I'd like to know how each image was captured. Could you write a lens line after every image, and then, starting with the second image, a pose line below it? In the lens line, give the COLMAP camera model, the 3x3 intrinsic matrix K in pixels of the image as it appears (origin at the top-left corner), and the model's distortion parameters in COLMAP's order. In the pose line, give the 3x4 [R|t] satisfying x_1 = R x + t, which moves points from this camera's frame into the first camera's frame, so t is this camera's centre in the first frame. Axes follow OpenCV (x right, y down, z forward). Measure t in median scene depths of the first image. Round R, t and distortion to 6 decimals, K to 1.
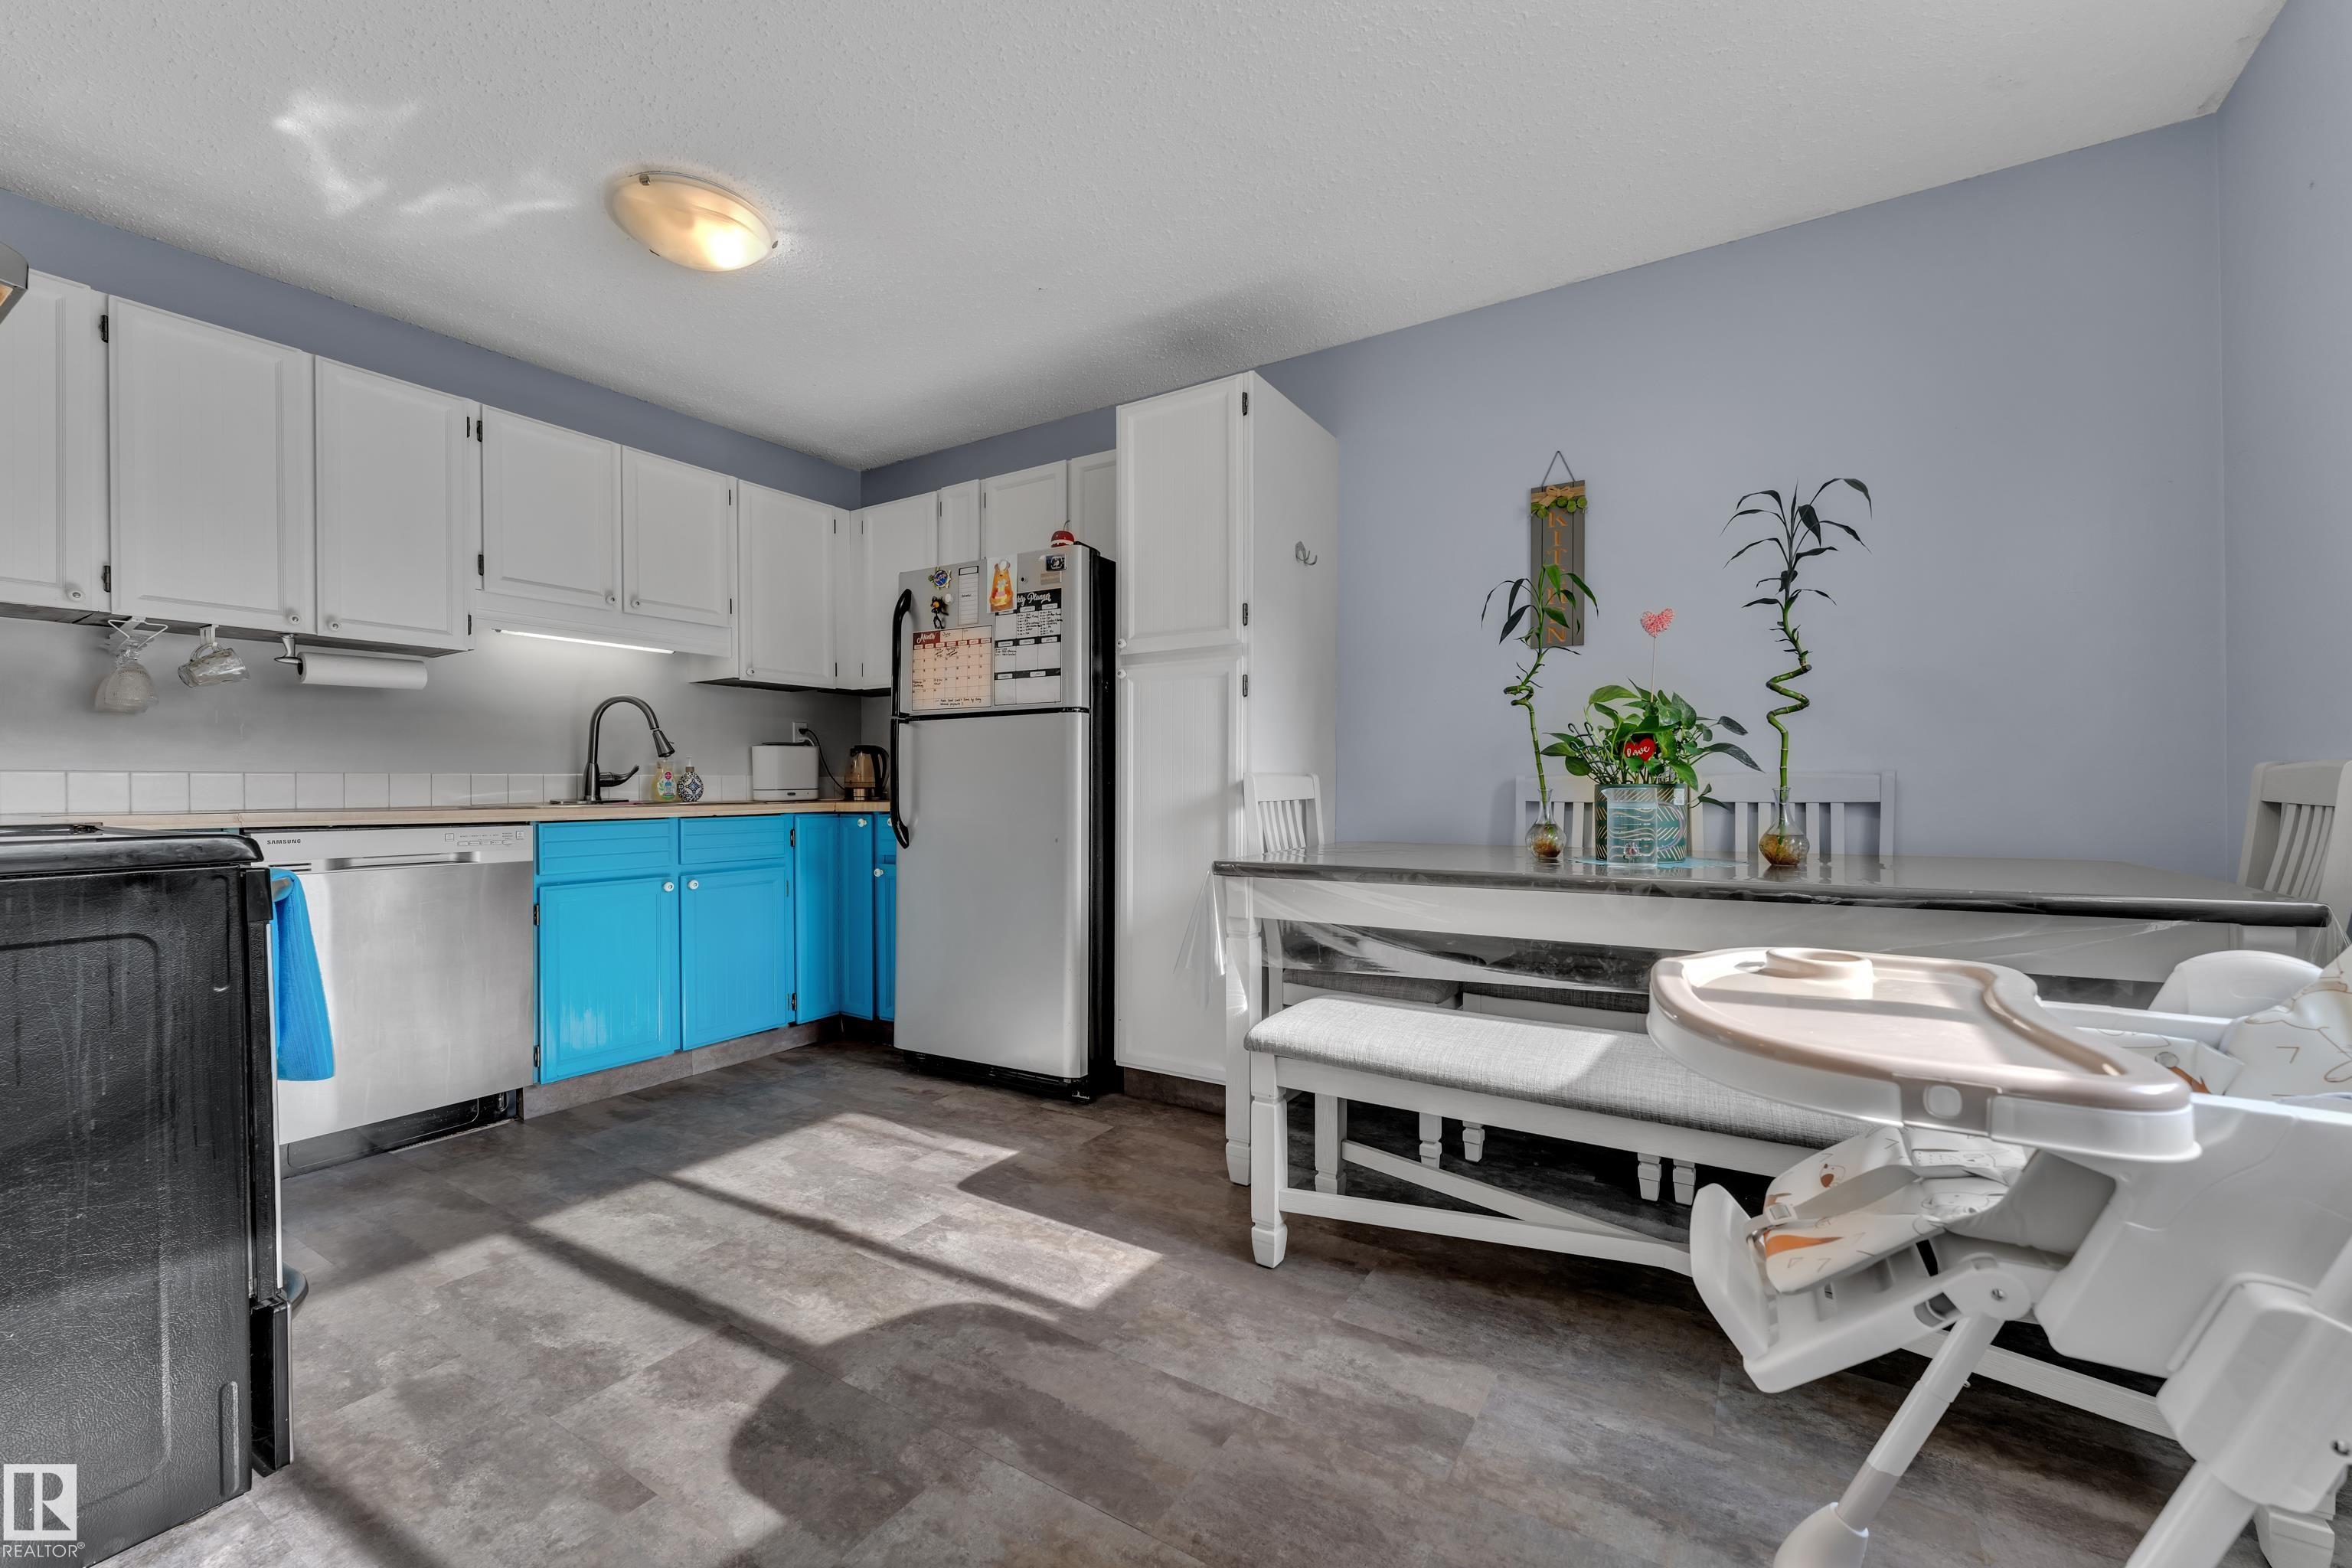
lens RADIAL K [[952.9, 0, 1177.5], [0, 952.9, 795.5], [0, 0, 1]] dist [0.001713, 0.000403]
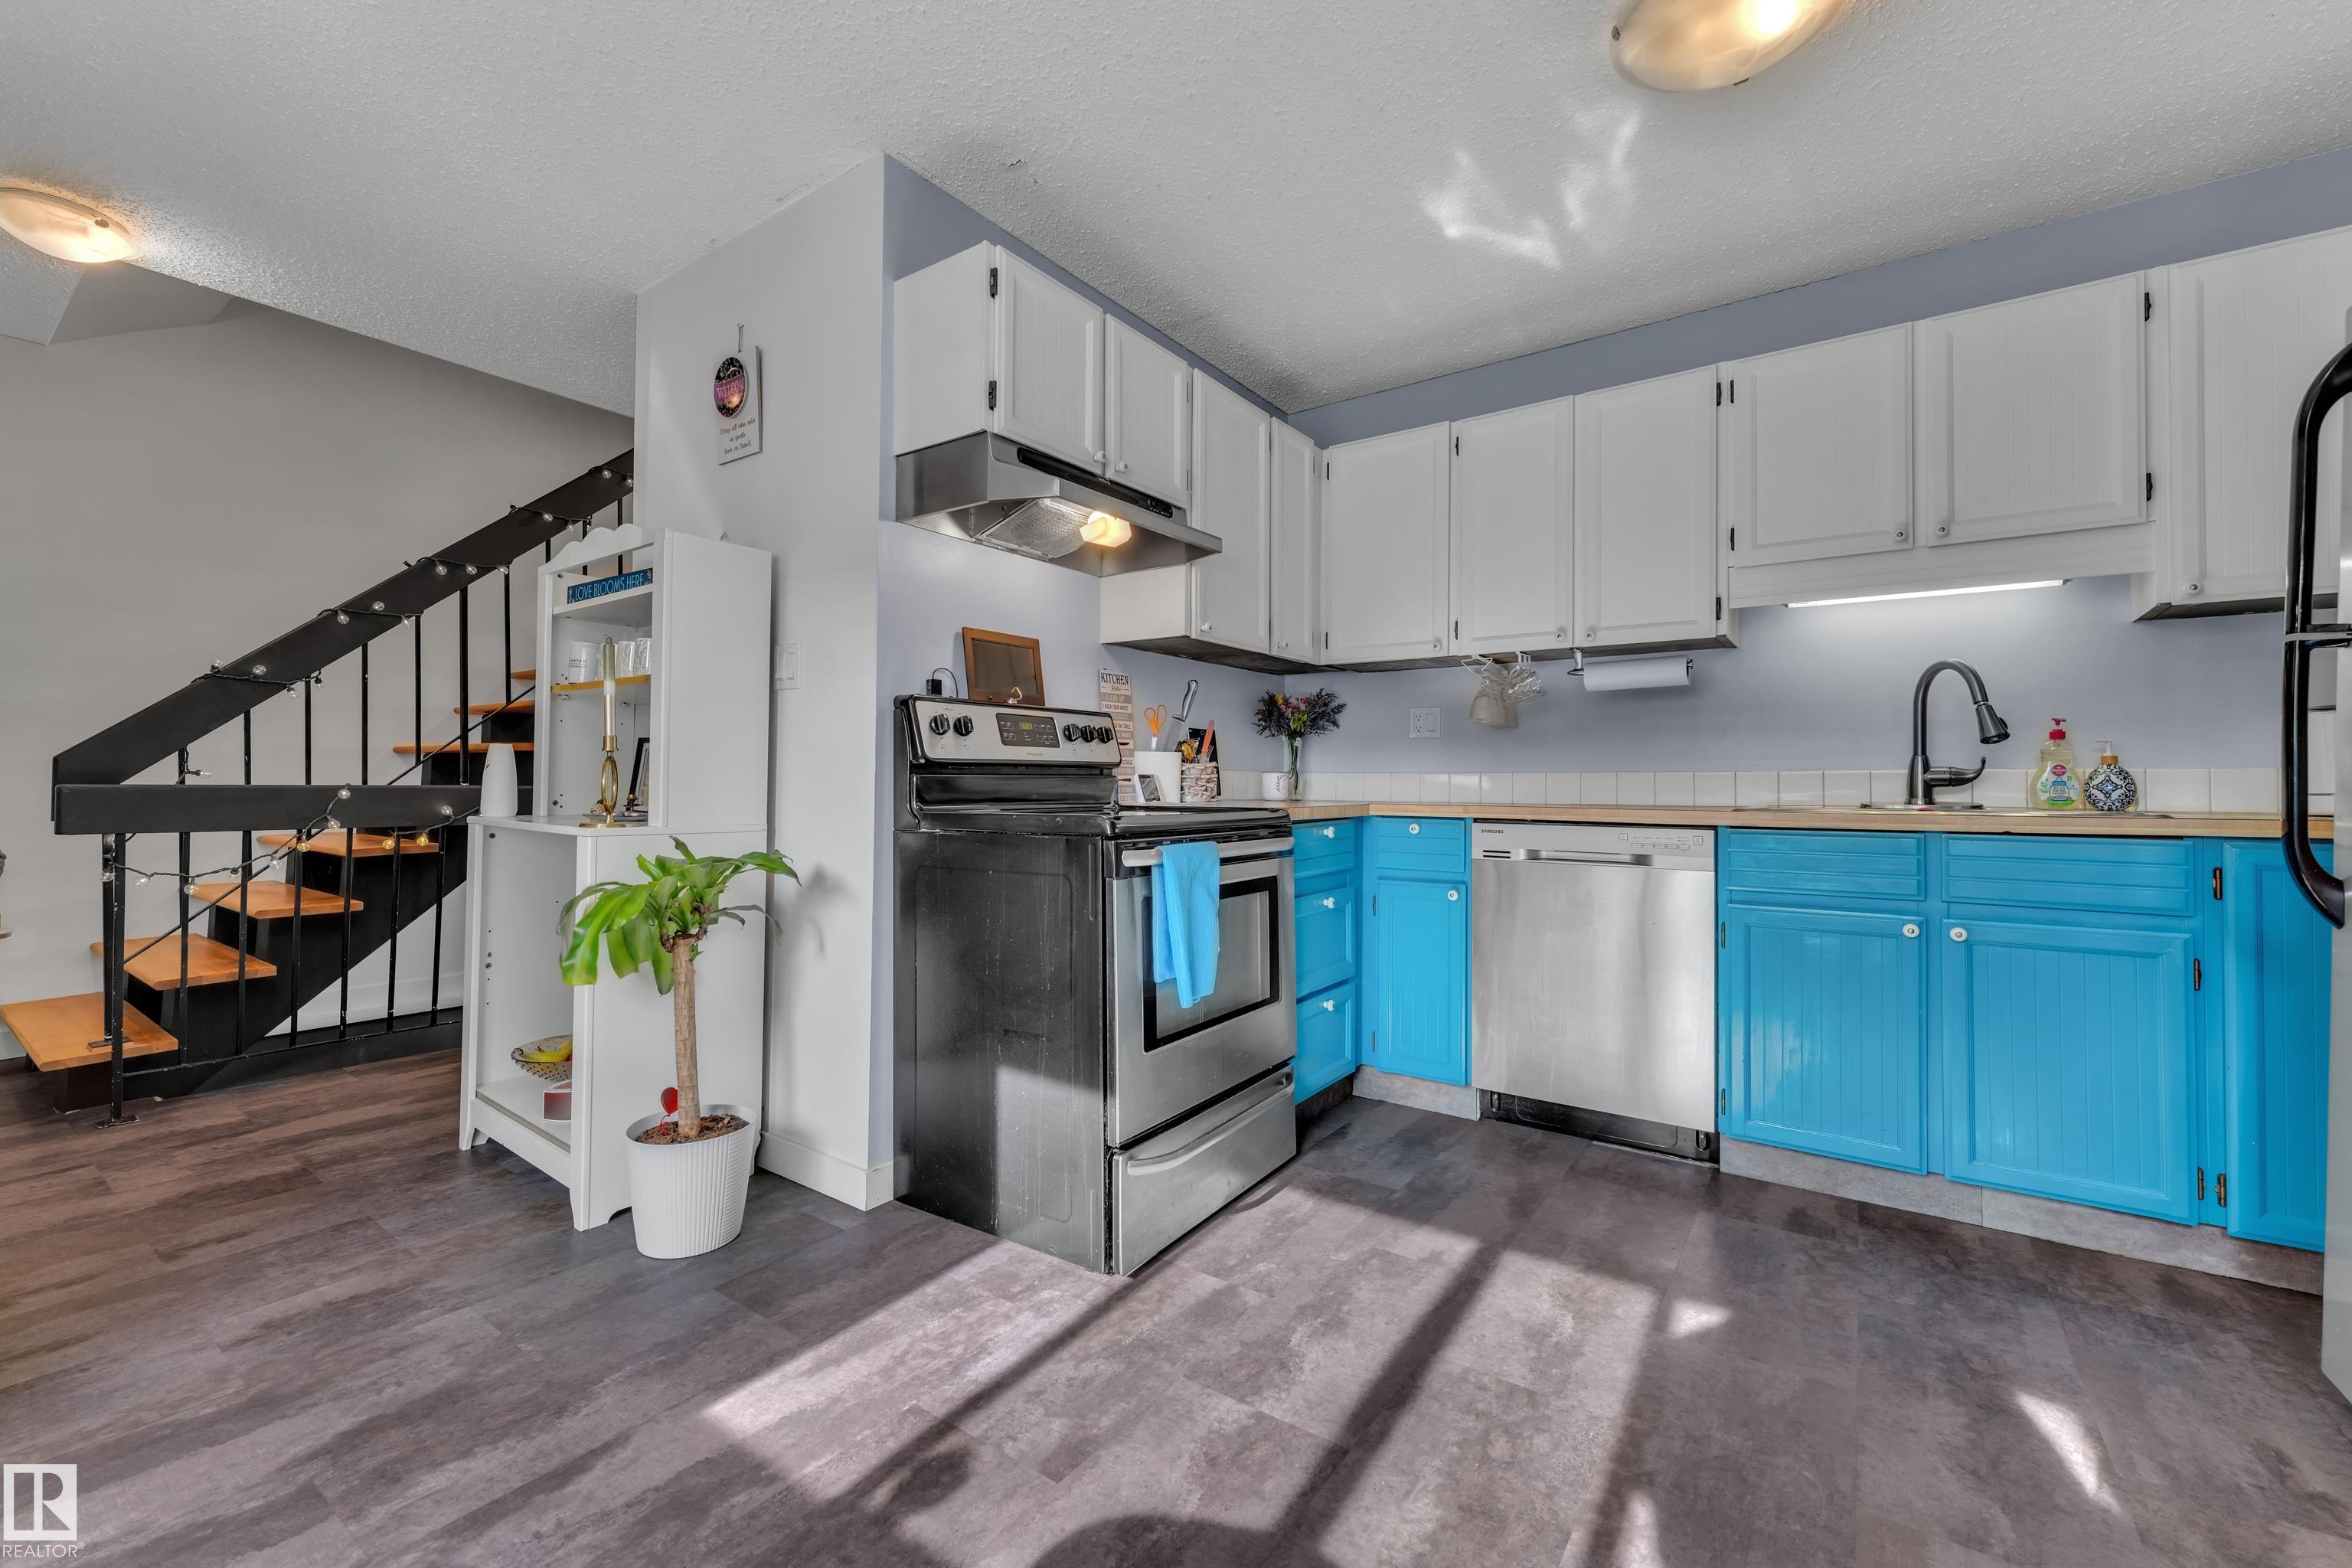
lens RADIAL K [[952.9, 0, 1138.6], [0, 952.9, 776.4], [0, 0, 1]] dist [0.001713, 0.000403]
pose [[-0.060412, -0.007822, -0.998143, 0.279534], [-0.012854, 0.999892, -0.007058, -0.006217], [0.998091, 0.012404, -0.060506, 0.687325]]
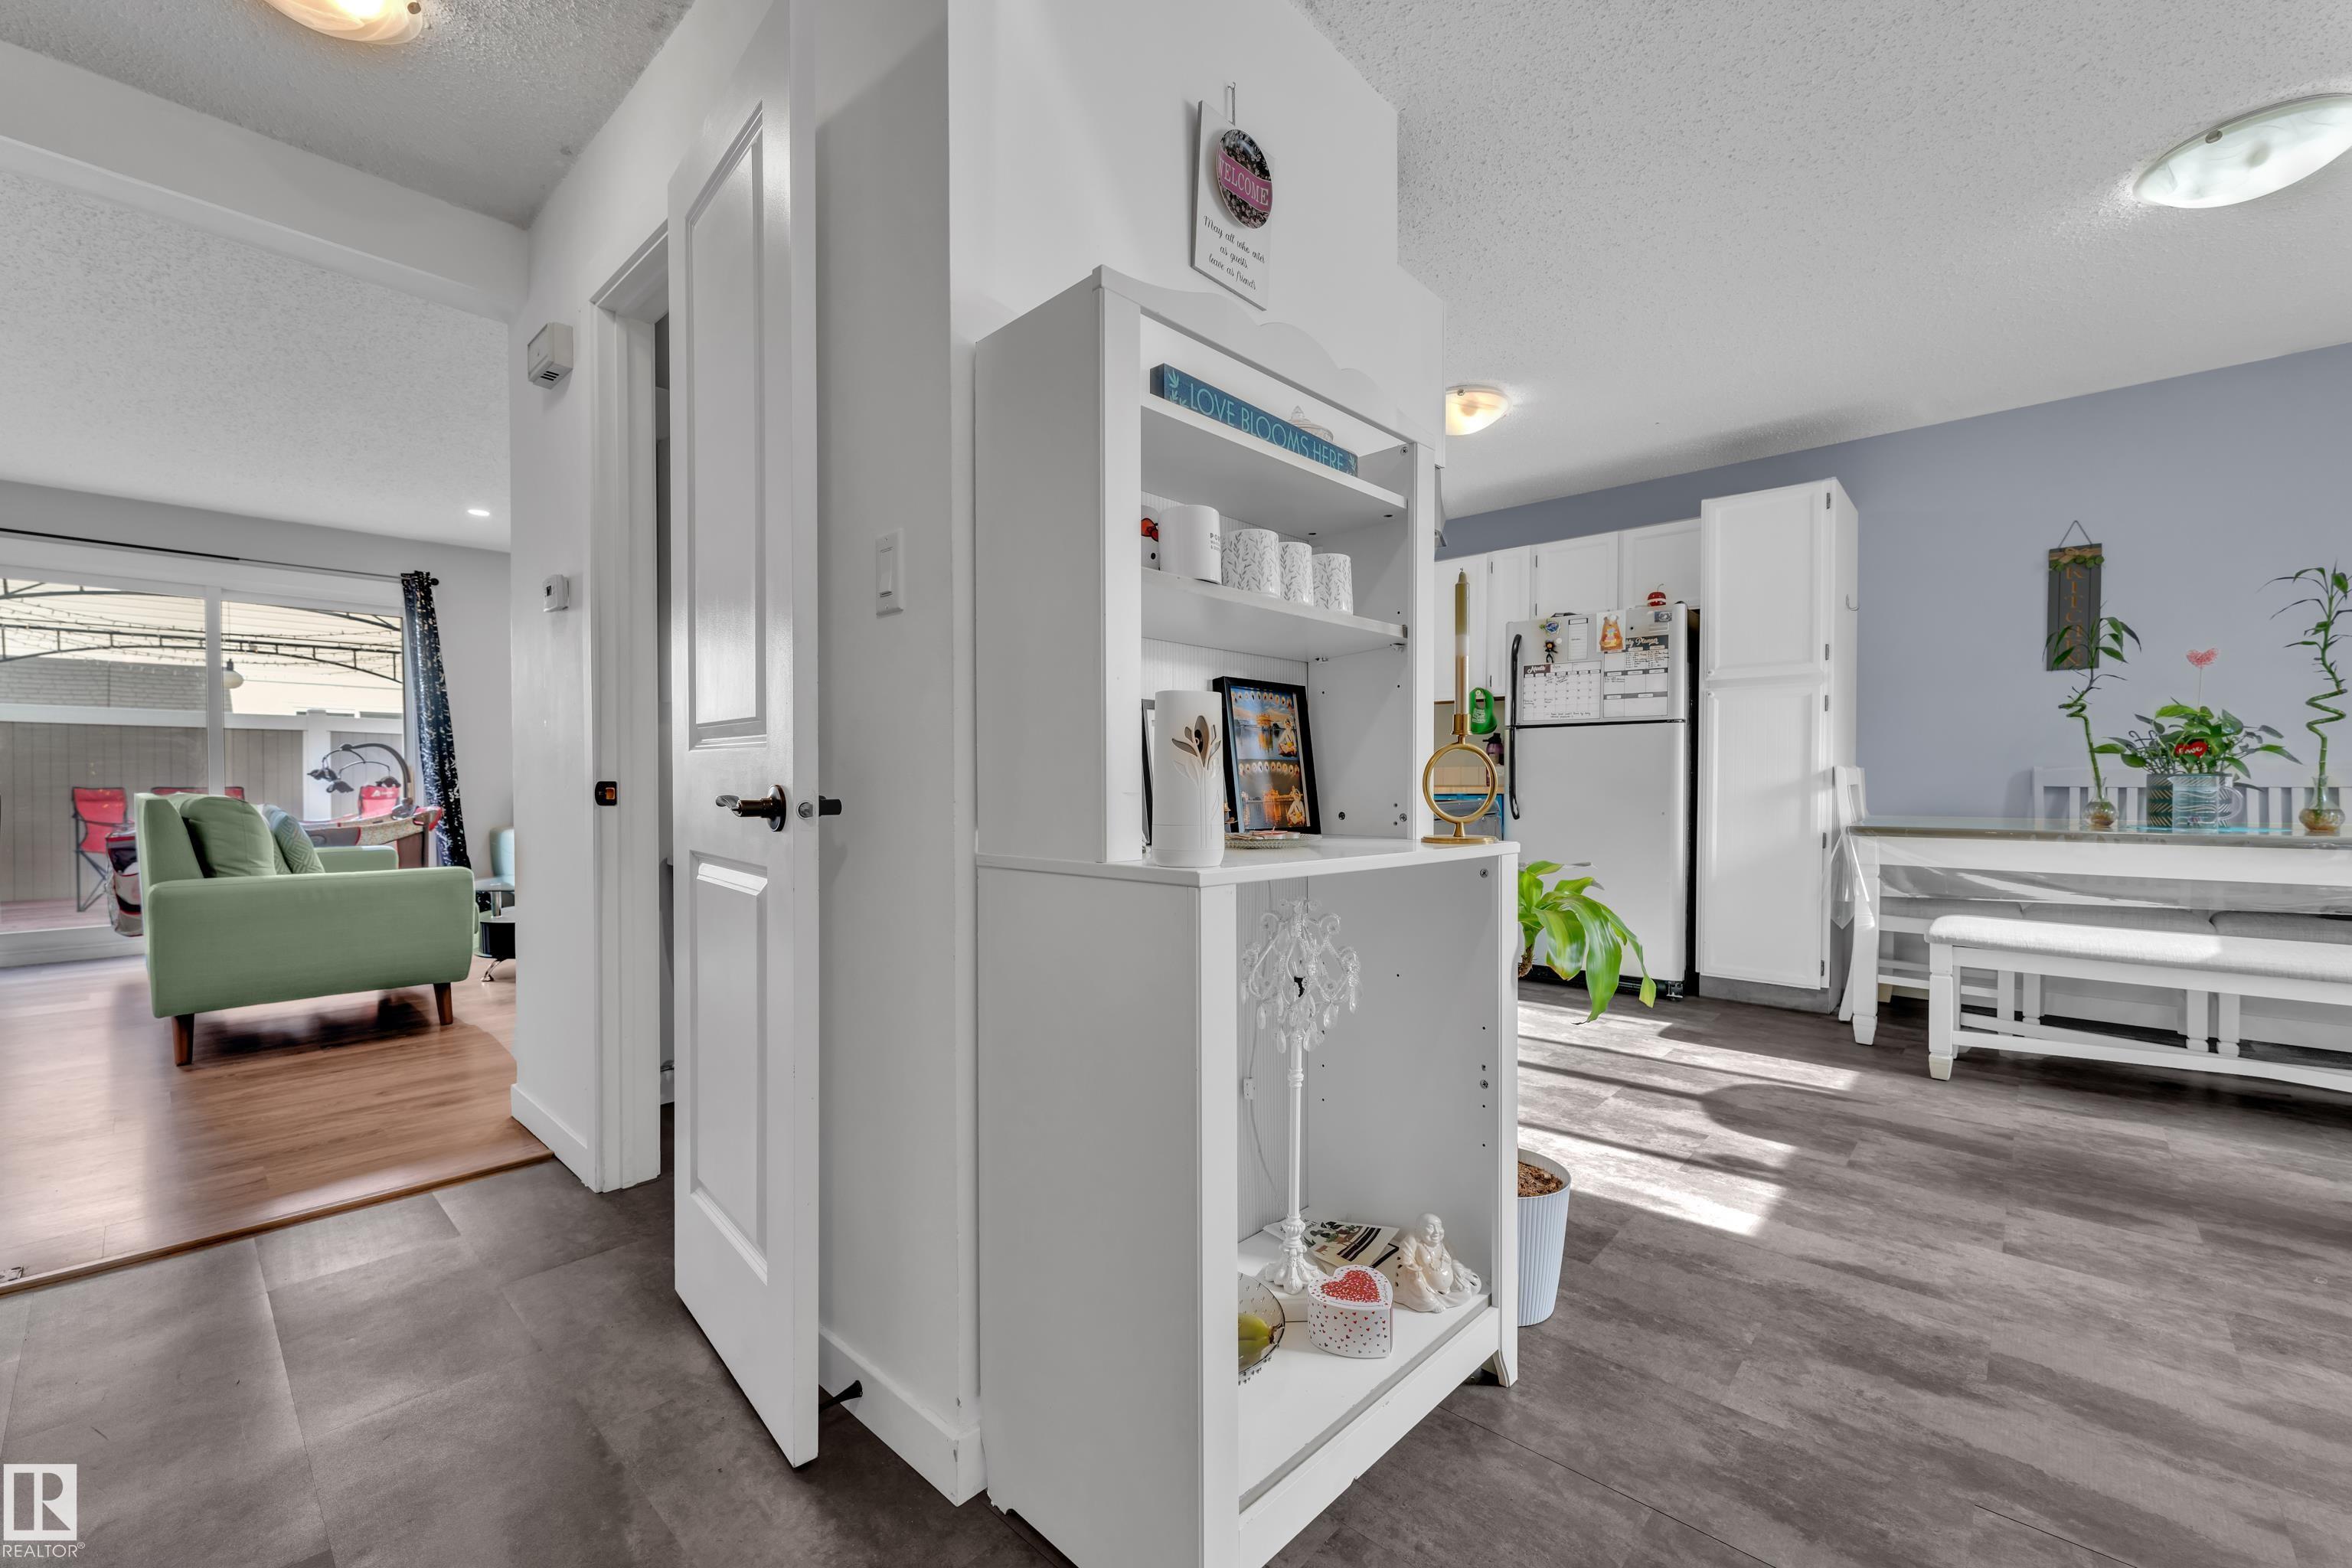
lens RADIAL K [[952.9, 0, 1177.9], [0, 952.9, 796.5], [0, 0, 1]] dist [0.001713, 0.000403]
pose [[0.985329, 0.003071, -0.170640, -0.784115], [-0.000651, 0.999898, 0.014239, 0.002652], [0.170667, -0.013919, 0.985231, -0.679415]]
